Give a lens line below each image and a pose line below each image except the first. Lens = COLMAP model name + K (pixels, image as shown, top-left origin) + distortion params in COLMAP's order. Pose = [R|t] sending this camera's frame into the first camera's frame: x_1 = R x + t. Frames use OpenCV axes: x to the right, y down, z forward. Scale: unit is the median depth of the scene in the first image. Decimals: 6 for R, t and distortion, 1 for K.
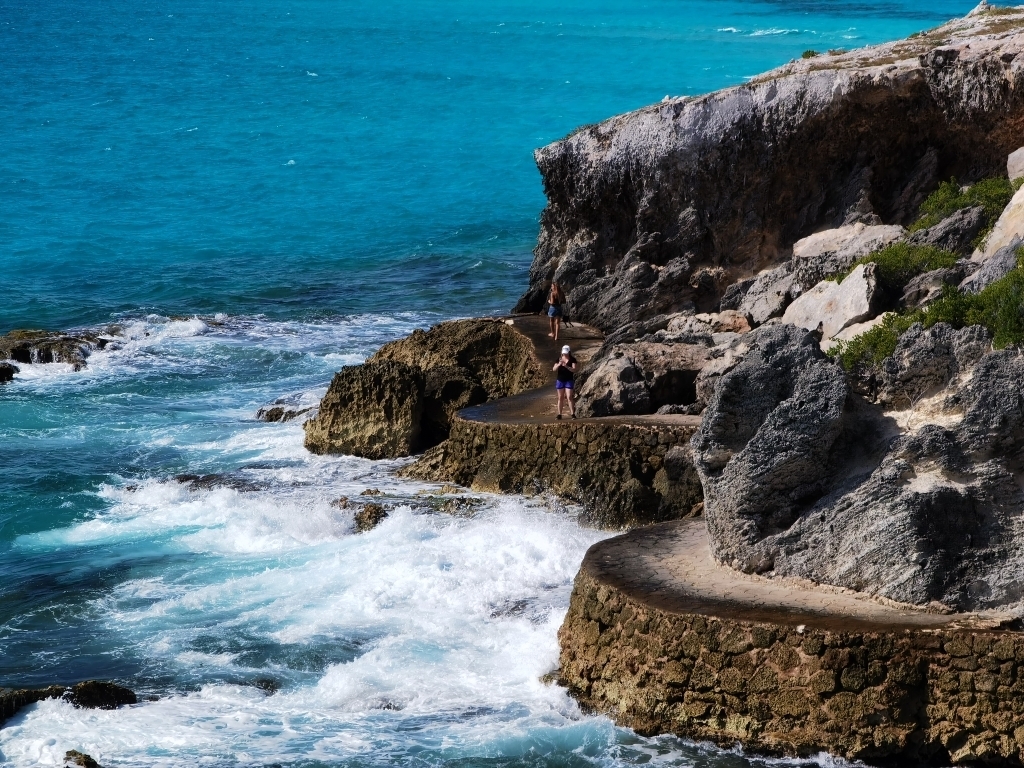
lens RADIAL K [[3746.1, 0, 511.2], [0, 3746.1, 385.3], [0, 0, 1]] dist [0.225393, 0.000000]
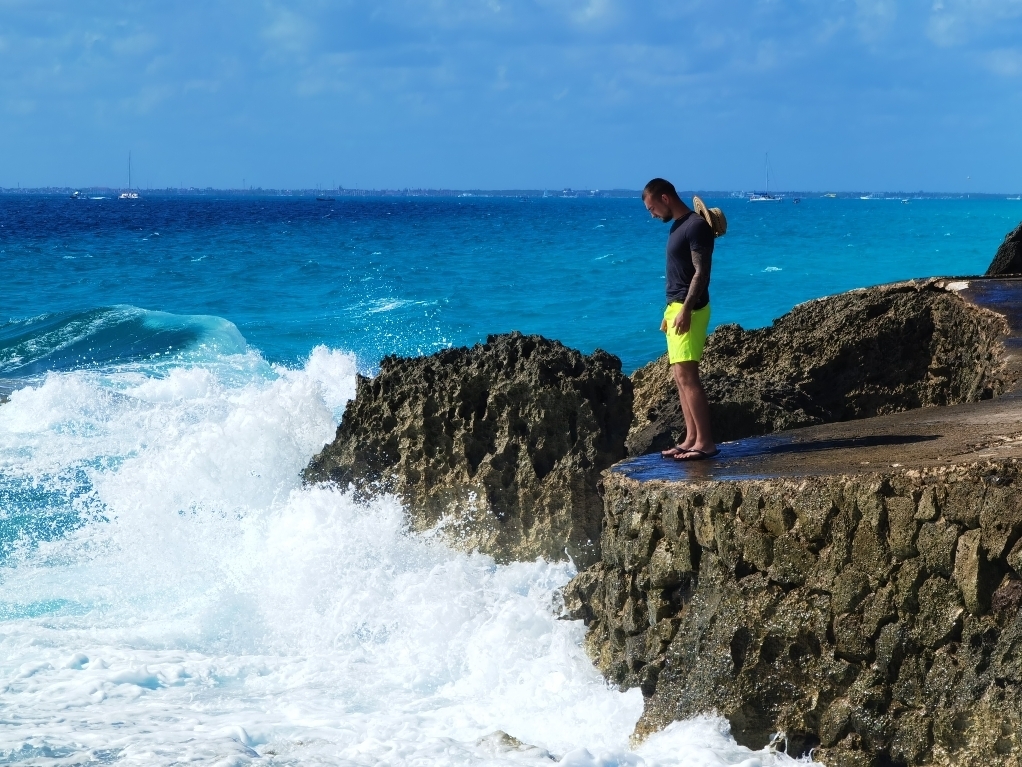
lens RADIAL K [[3738.8, 0, 510.7], [0, 3738.8, 383.8], [0, 0, 1]] dist [0.225393, 0.000000]
pose [[0.984390, 0.008622, -0.175788, 0.022249], [-0.020729, 0.997527, -0.067156, 0.018615], [0.174774, 0.069752, 0.982135, 0.700820]]
